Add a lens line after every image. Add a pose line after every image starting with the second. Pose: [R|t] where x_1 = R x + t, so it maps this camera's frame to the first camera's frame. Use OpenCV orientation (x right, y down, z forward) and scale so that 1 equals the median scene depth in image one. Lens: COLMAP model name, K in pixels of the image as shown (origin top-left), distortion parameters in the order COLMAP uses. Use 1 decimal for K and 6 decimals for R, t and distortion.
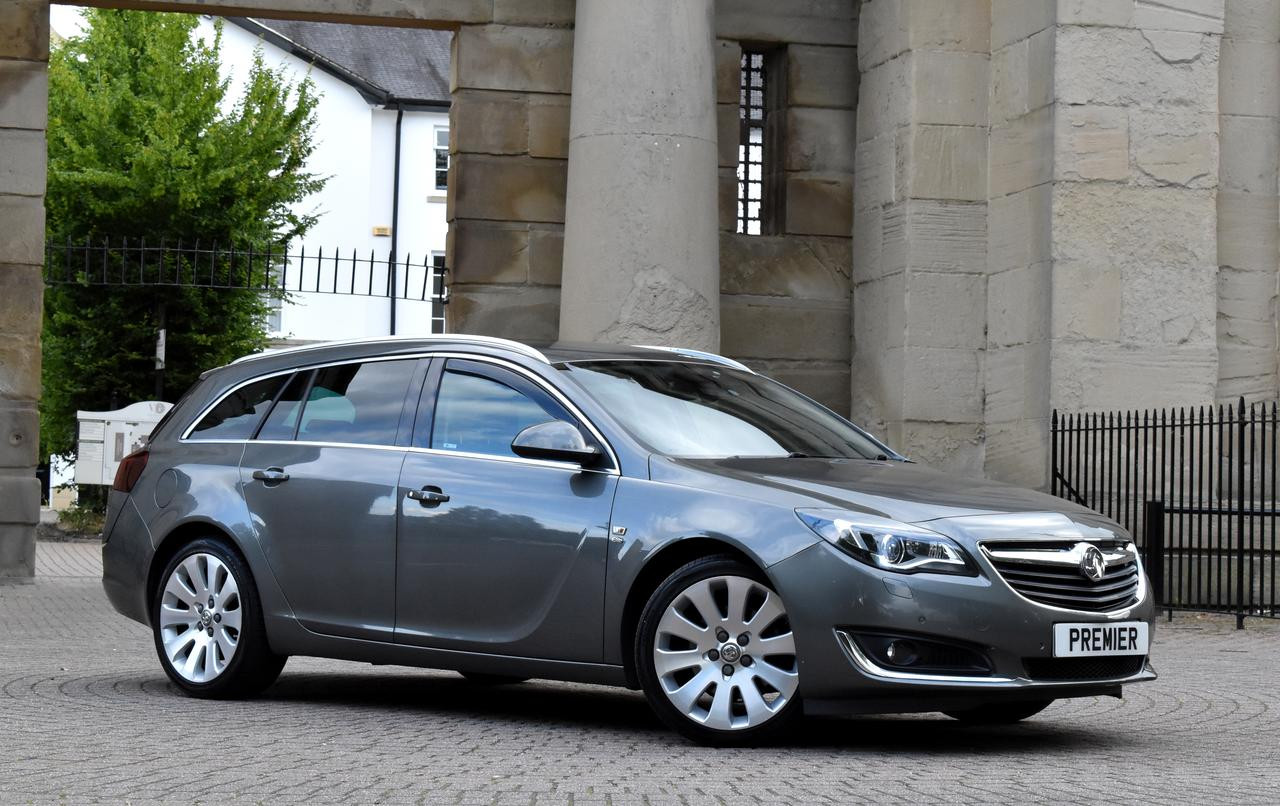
lens RADIAL K [[2824.6, 0, 623.1], [0, 2824.6, 407.8], [0, 0, 1]] dist [0.058736, 0.106415]
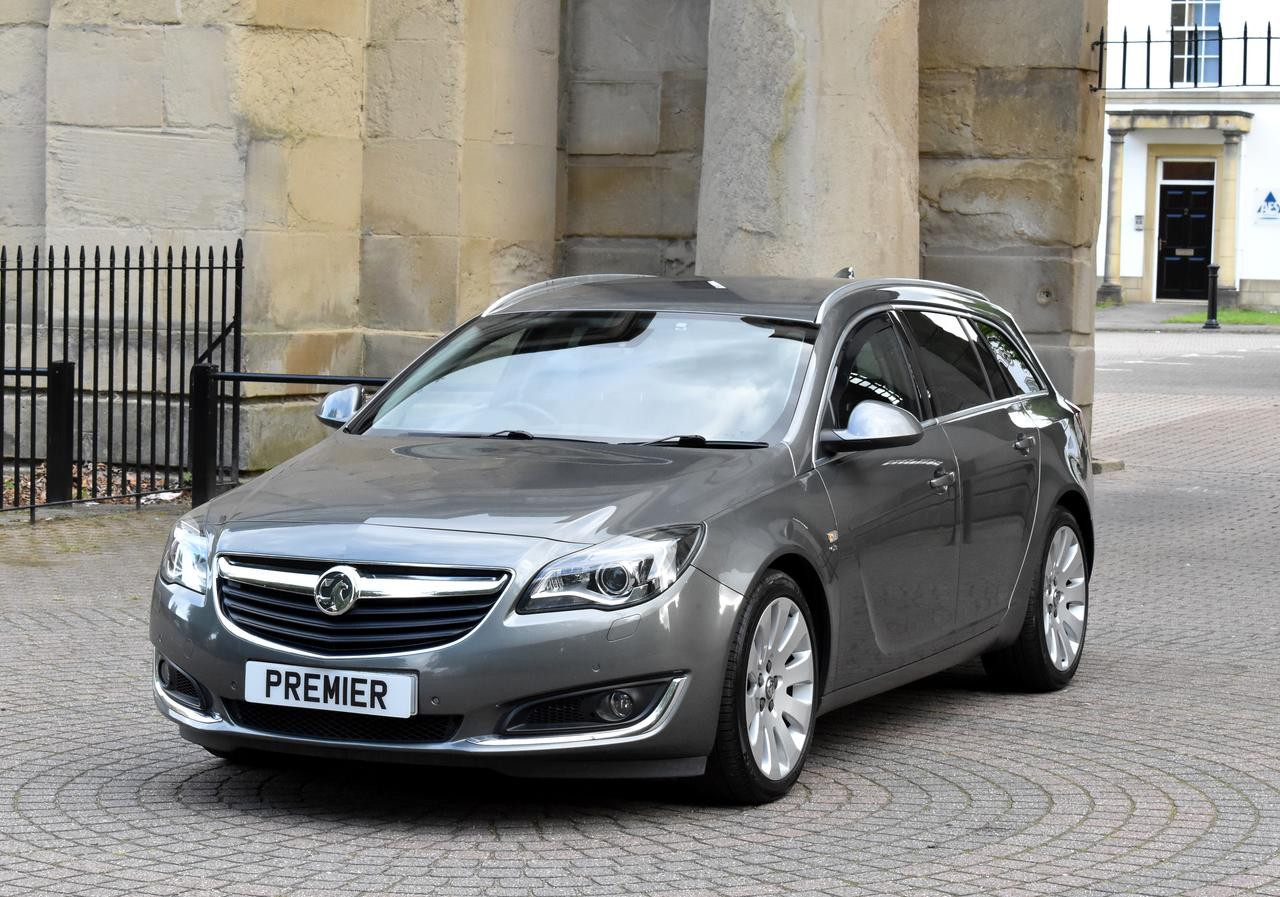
lens RADIAL K [[3288.5, 0, 635.6], [0, 3288.5, 492.1], [0, 0, 1]] dist [0.037074, 0.289188]
pose [[0.797488, 0.039288, -0.602054, 0.231507], [0.020552, 0.995529, 0.092189, -0.020120], [0.602984, -0.085893, 0.793116, 0.202956]]
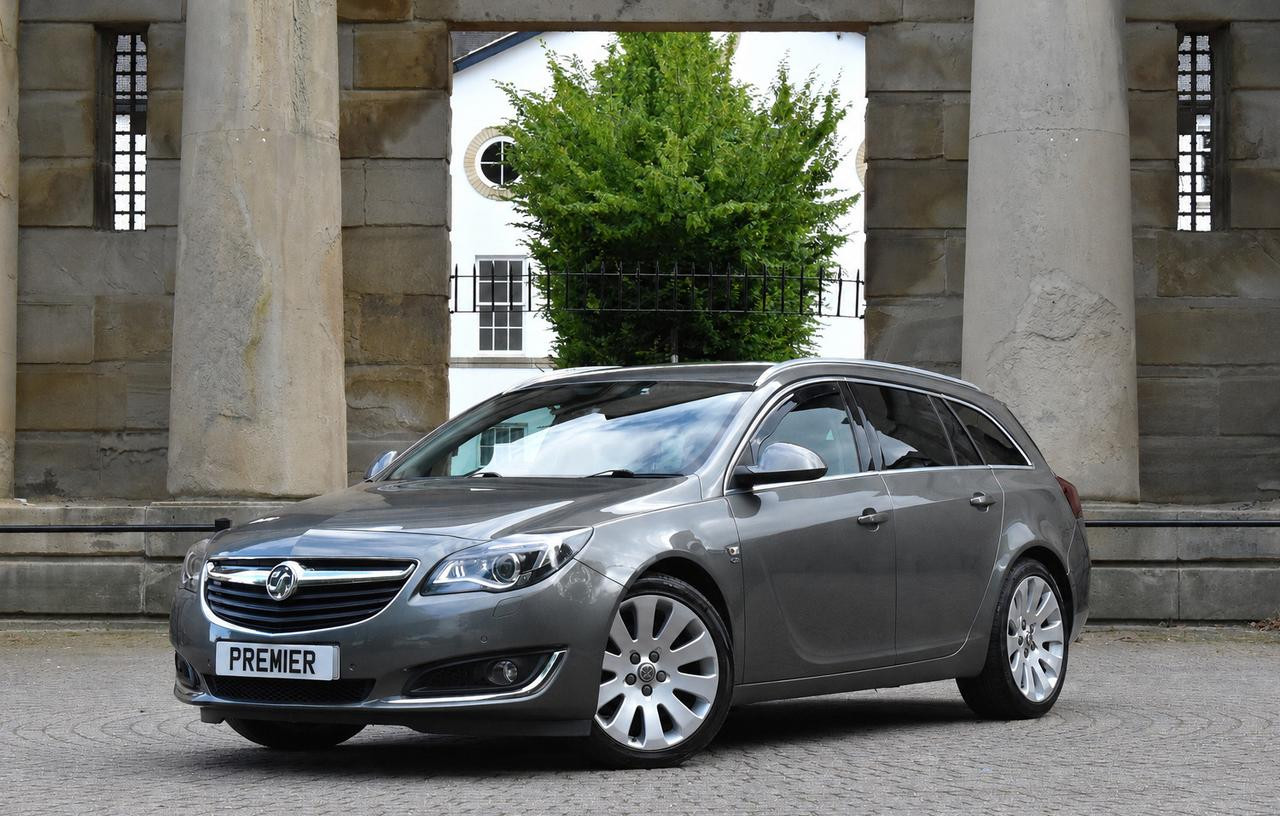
lens RADIAL K [[2956.4, 0, 637.0], [0, 2956.4, 460.8], [0, 0, 1]] dist [0.028250, 0.182906]
pose [[0.966110, -0.024794, -0.256937, 0.119993], [0.027431, 0.999601, 0.006684, 0.002445], [0.256669, -0.013505, 0.966405, 0.015230]]
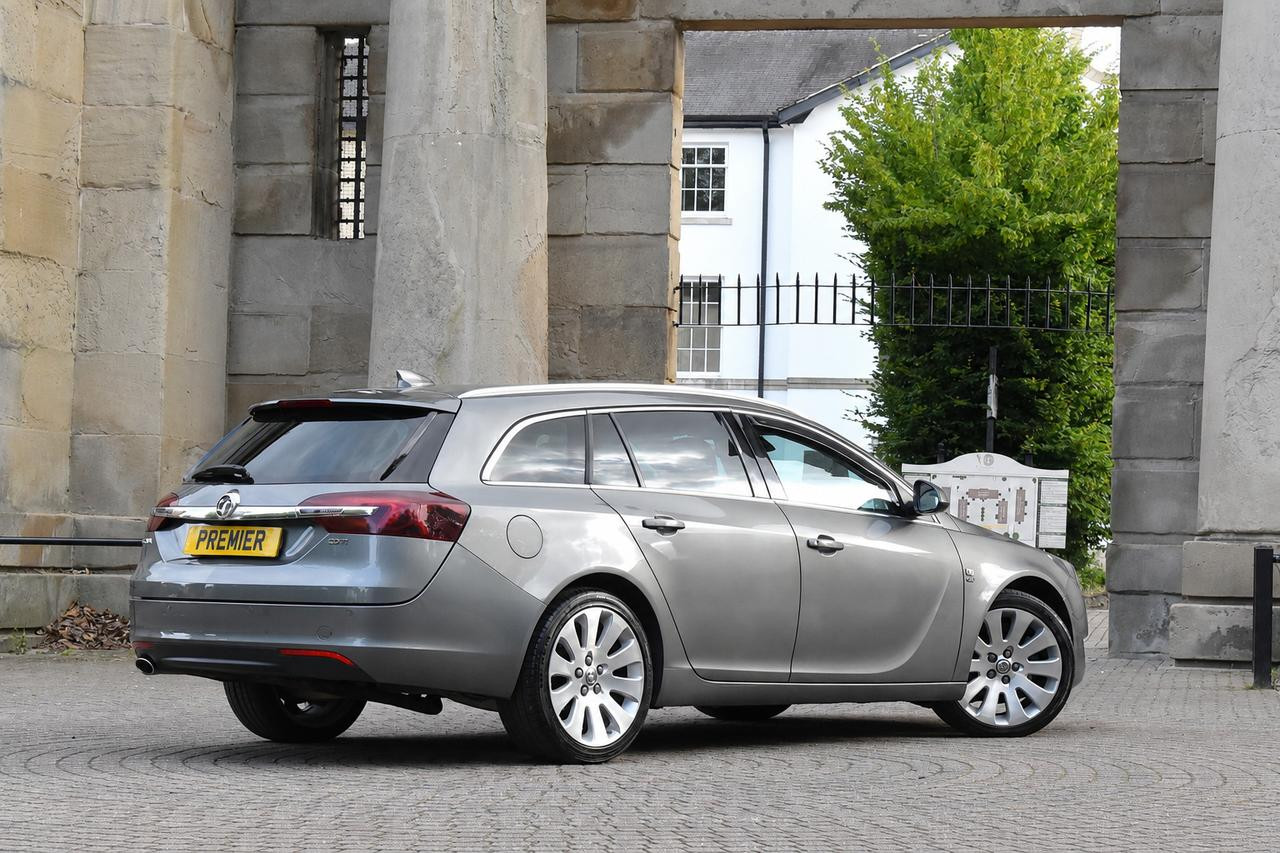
lens RADIAL K [[2994.9, 0, 643.5], [0, 2994.9, 429.8], [0, 0, 1]] dist [0.055537, 0.475193]
pose [[0.911191, -0.017884, -0.411596, 0.190937], [0.012583, 0.999799, -0.015585, 0.005779], [0.411792, 0.009022, 0.911233, 0.084118]]
